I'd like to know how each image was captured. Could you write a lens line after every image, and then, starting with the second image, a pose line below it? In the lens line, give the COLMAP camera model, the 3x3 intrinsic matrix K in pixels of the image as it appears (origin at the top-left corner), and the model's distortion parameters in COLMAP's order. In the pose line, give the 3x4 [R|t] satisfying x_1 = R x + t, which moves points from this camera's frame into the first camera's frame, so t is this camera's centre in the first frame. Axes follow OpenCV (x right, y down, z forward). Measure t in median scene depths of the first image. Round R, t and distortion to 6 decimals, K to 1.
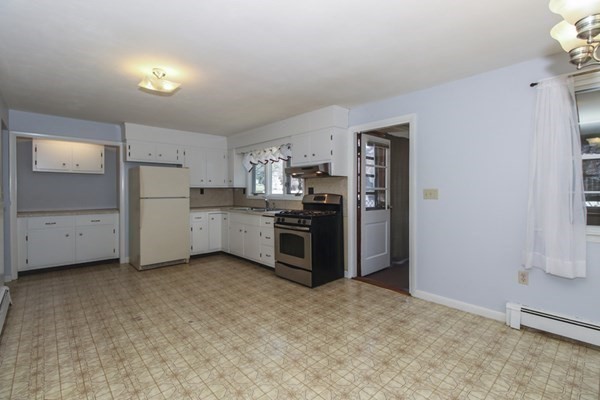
lens RADIAL K [[273.8, 0, 294.4], [0, 273.8, 188.3], [0, 0, 1]] dist [-0.001303, -0.001653]
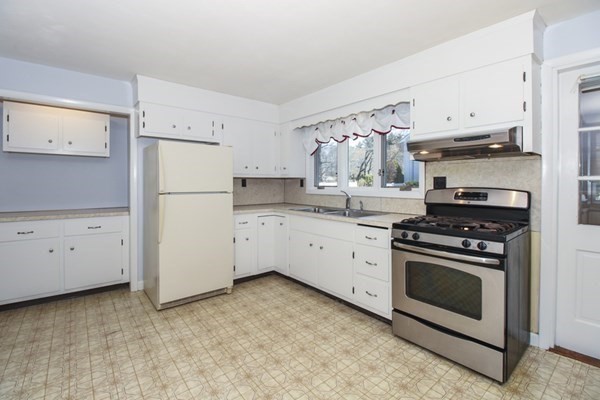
lens RADIAL K [[273.8, 0, 295.6], [0, 273.8, 183.9], [0, 0, 1]] dist [-0.001303, -0.001653]
pose [[0.997522, 0.003408, -0.070280, -0.187590], [-0.002544, 0.999920, 0.012385, 0.005983], [0.070316, -0.012175, 0.997450, 0.359404]]
